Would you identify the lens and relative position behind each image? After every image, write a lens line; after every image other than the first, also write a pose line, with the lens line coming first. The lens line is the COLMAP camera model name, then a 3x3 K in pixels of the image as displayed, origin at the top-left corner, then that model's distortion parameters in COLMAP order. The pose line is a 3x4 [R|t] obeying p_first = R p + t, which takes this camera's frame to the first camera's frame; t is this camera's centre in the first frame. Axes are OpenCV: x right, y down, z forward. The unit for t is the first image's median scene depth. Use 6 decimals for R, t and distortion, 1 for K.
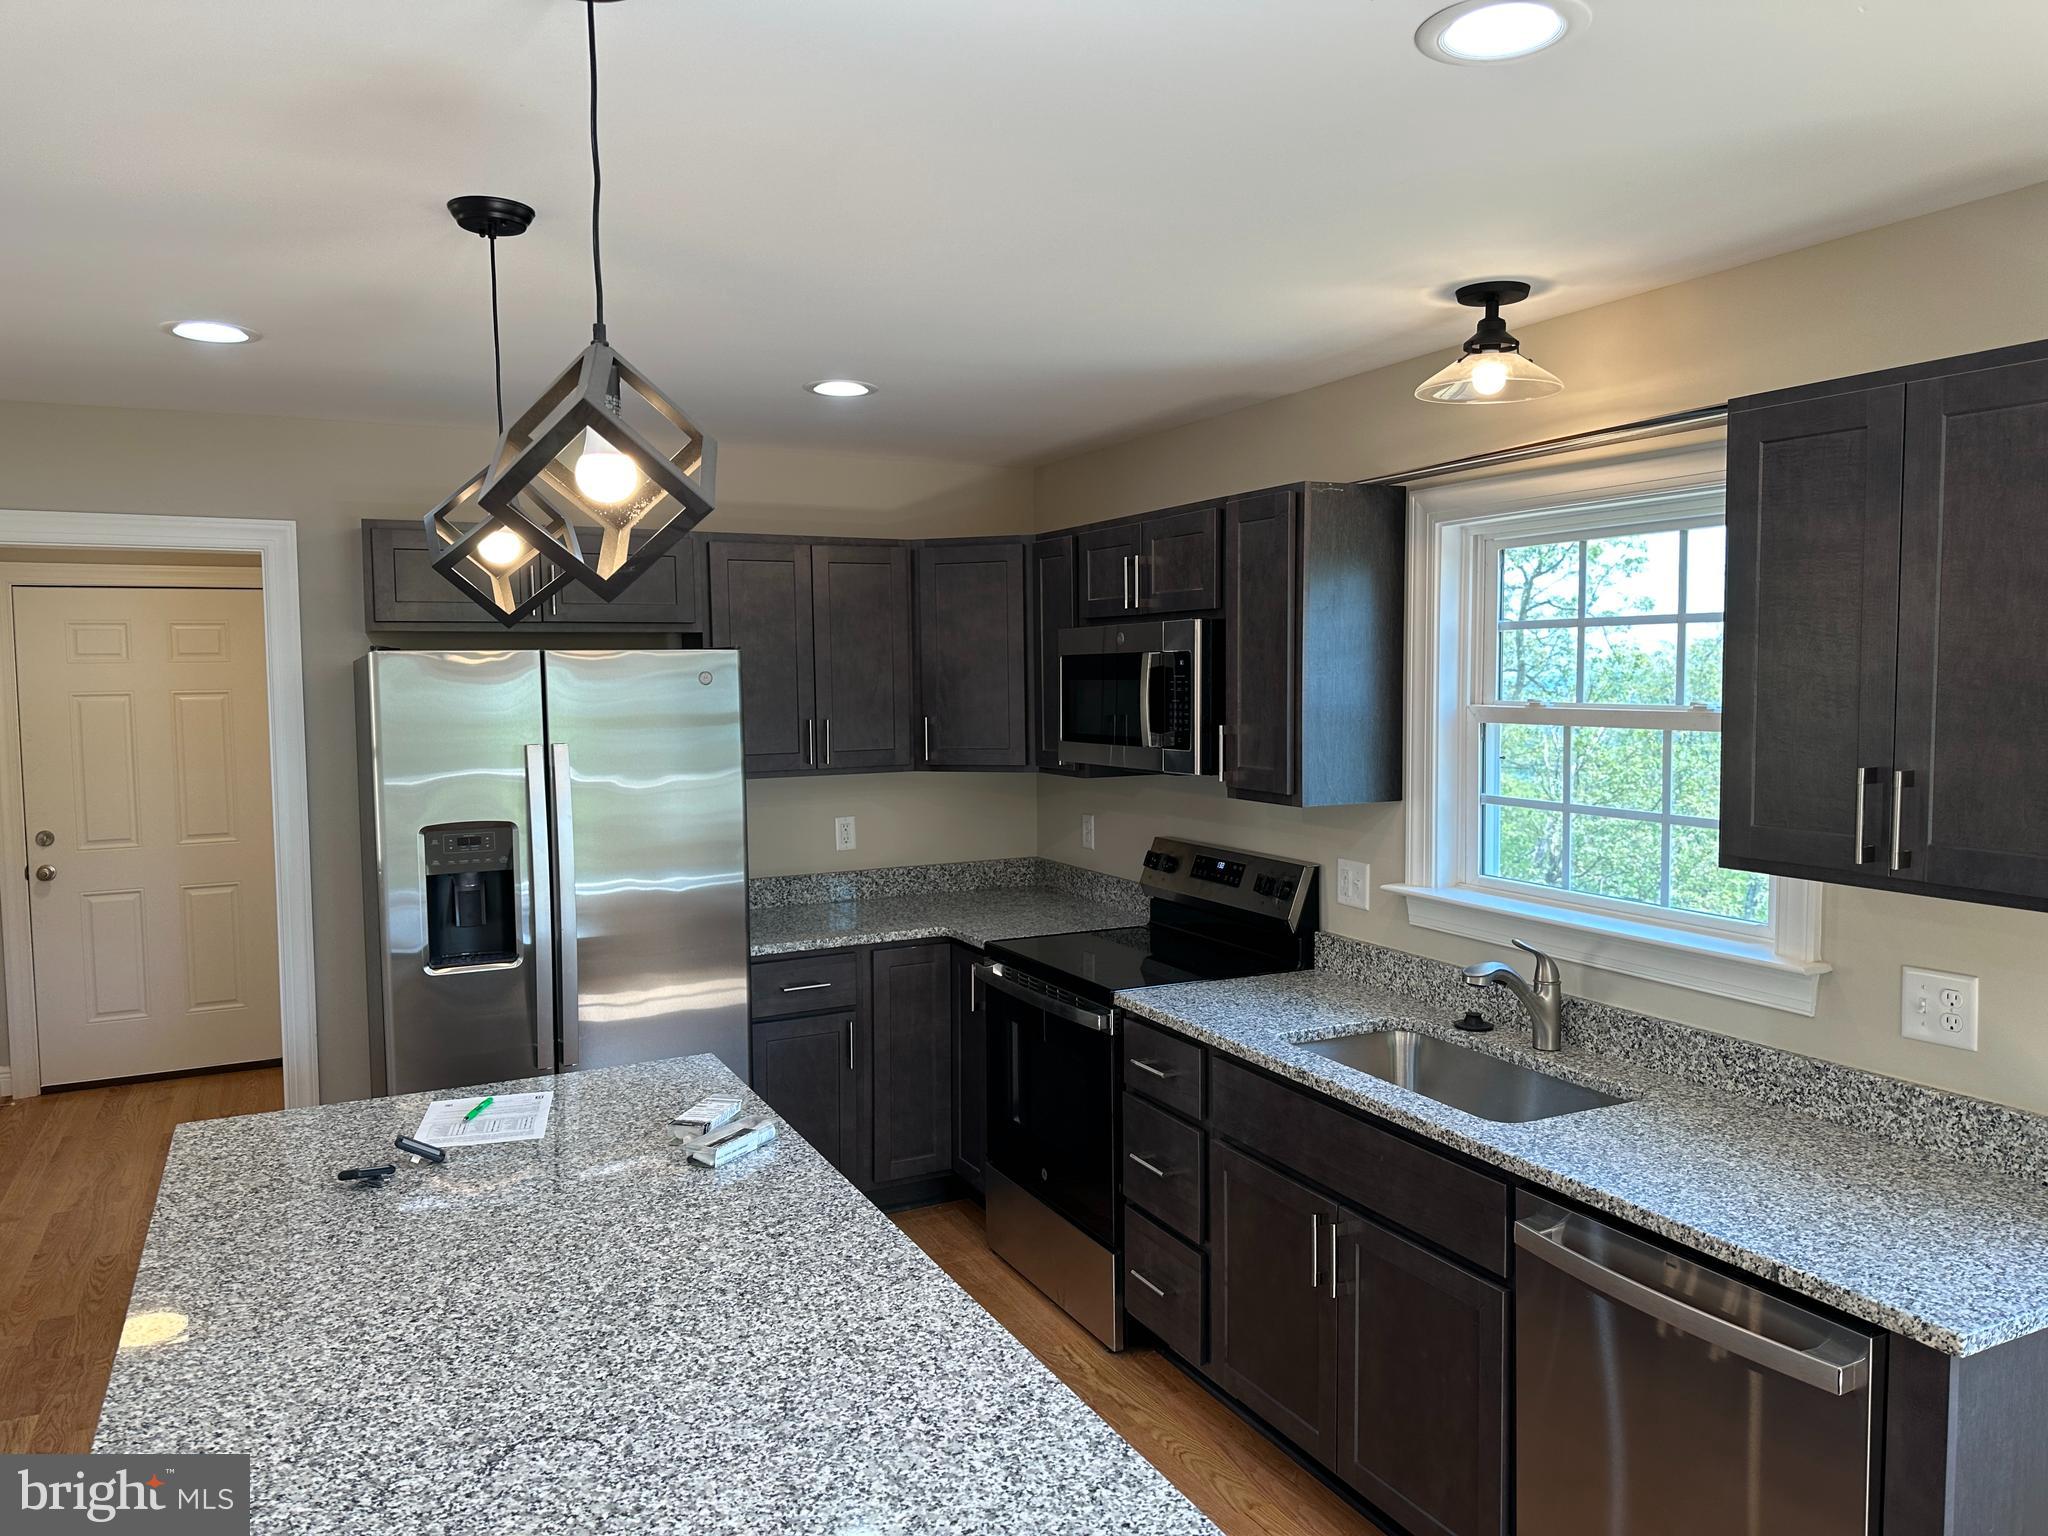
lens RADIAL K [[1449.3, 0, 1025.0], [0, 1449.3, 759.0], [0, 0, 1]] dist [0.133718, -0.200924]
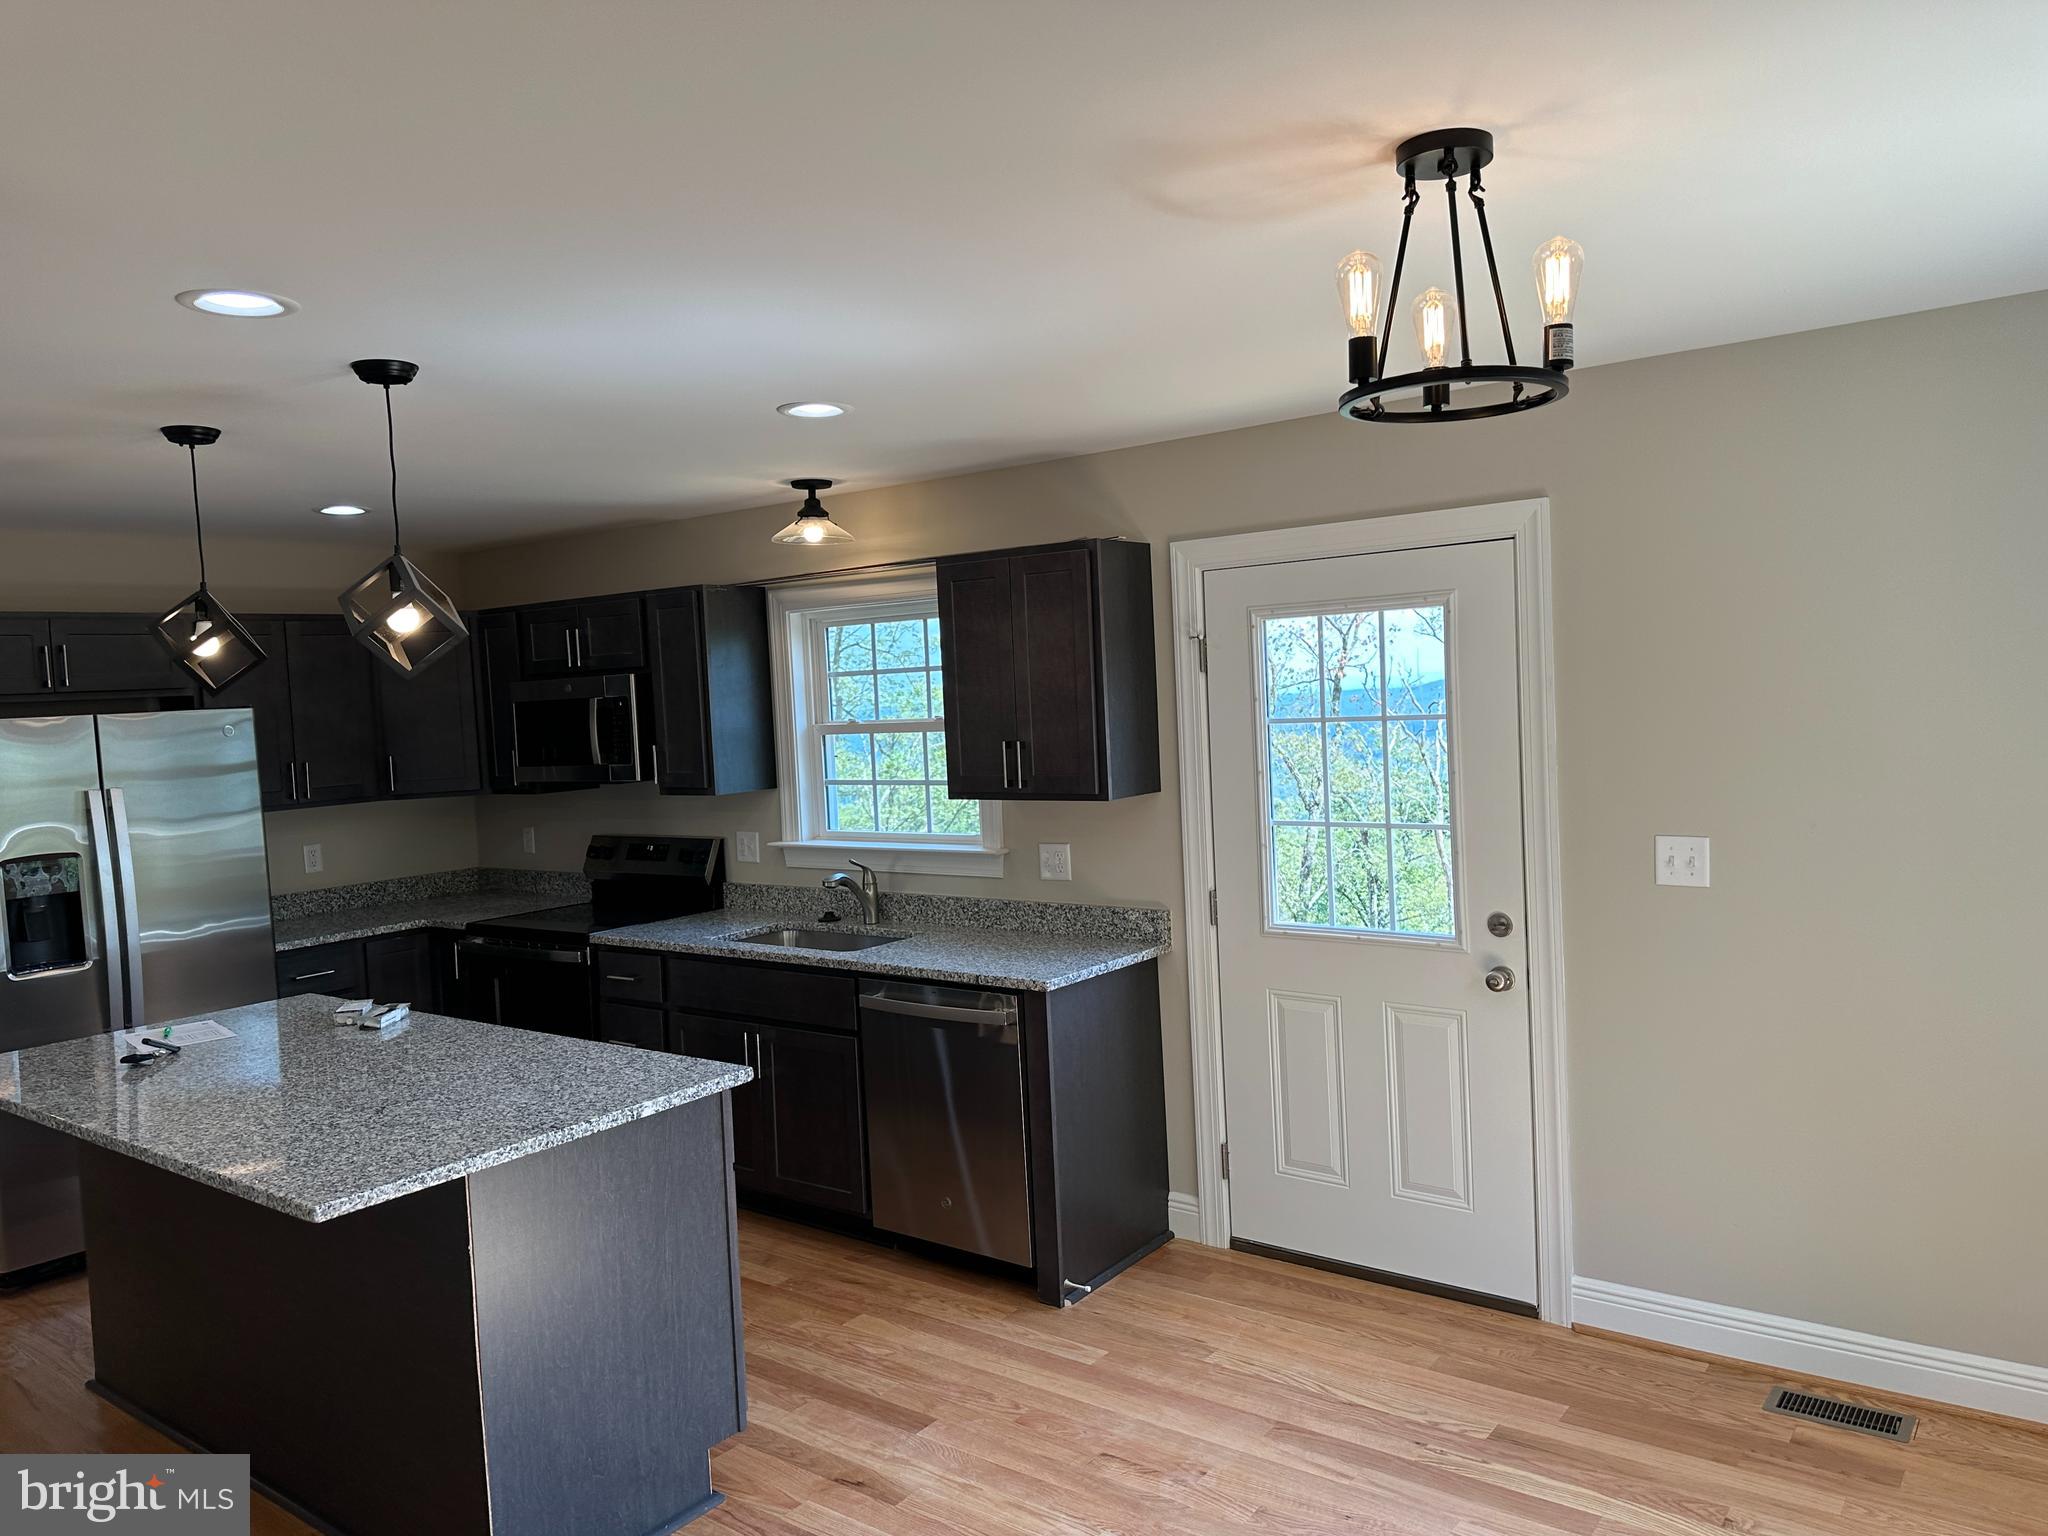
lens RADIAL K [[1449.3, 0, 1025.0], [0, 1449.3, 759.0], [0, 0, 1]] dist [0.133718, -0.200924]
pose [[0.898170, -0.055652, 0.436112, -0.183990], [0.067830, 0.997620, -0.012390, 0.036401], [-0.434384, 0.040710, 0.899807, -0.524758]]
